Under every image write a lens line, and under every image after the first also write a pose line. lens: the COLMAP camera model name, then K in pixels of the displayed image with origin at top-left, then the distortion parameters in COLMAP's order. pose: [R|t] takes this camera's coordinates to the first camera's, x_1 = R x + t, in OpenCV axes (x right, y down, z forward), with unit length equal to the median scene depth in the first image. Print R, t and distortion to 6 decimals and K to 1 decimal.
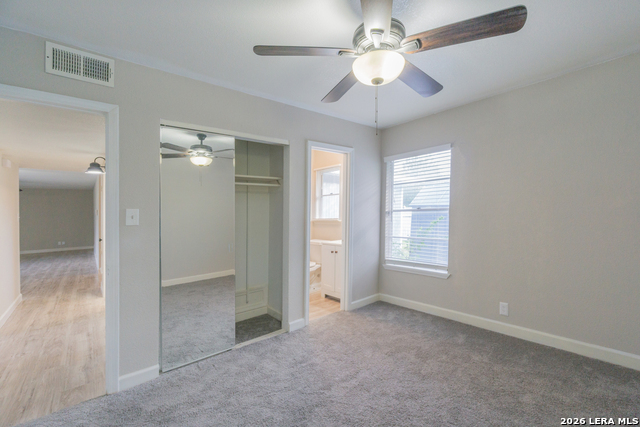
lens RADIAL K [[280.9, 0, 323.1], [0, 280.9, 210.3], [0, 0, 1]] dist [-0.001394, -0.000122]
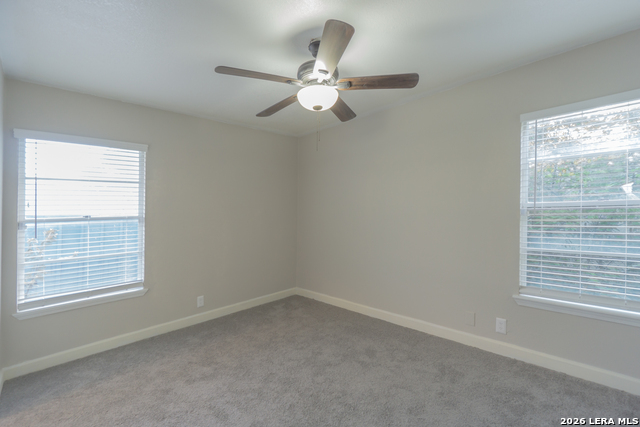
lens RADIAL K [[282.6, 0, 320.9], [0, 282.6, 223.6], [0, 0, 1]] dist [-0.000598, -0.000315]
pose [[-0.074855, -0.003353, 0.997189, -0.561743], [0.032145, 0.999467, 0.005773, 0.033941], [-0.996676, 0.032487, -0.074707, 0.565292]]
